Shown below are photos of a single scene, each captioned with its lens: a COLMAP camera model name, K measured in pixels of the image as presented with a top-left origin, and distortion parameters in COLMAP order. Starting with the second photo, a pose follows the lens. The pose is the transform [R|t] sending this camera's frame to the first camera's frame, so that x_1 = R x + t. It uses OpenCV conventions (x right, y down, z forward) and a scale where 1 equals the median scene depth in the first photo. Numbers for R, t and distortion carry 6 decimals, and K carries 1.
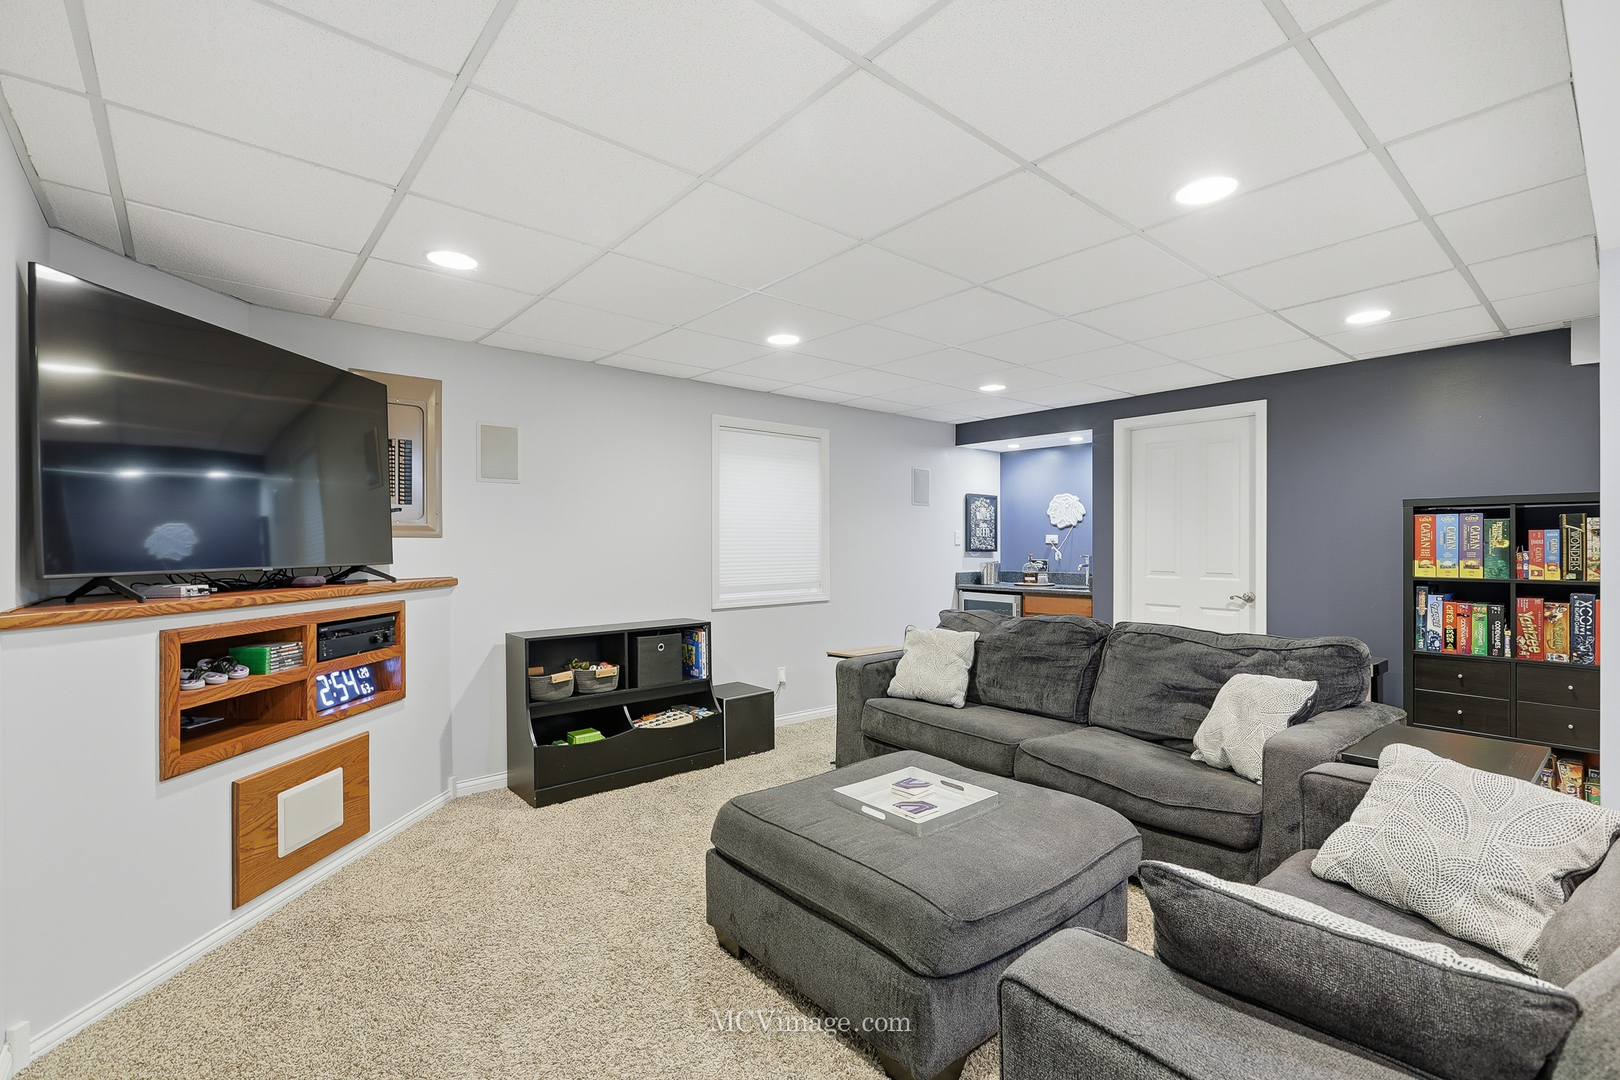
lens RADIAL K [[729.2, 0, 811.2], [0, 729.2, 543.6], [0, 0, 1]] dist [0.000917, -0.000048]
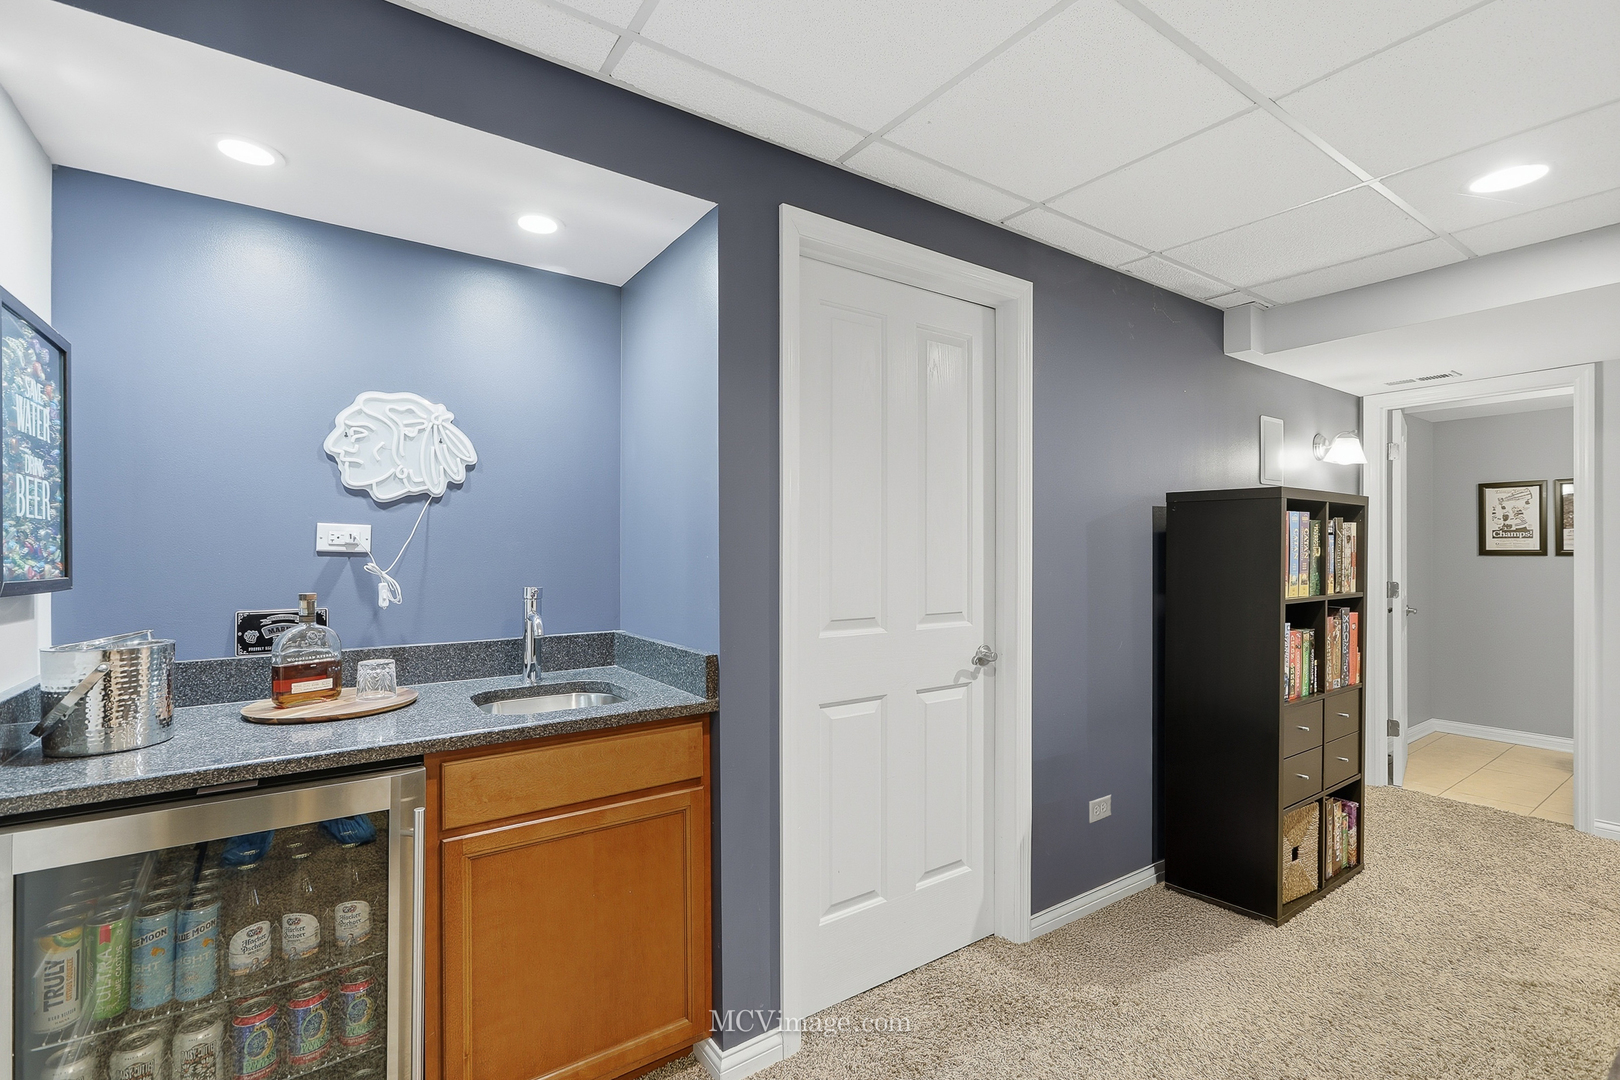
lens RADIAL K [[729.2, 0, 807.1], [0, 729.2, 546.5], [0, 0, 1]] dist [0.000917, -0.000048]
pose [[0.103417, 0.004215, 0.994629, 0.055516], [-0.000899, 0.999991, -0.004144, -0.001188], [-0.994638, -0.000466, 0.103420, 0.801344]]
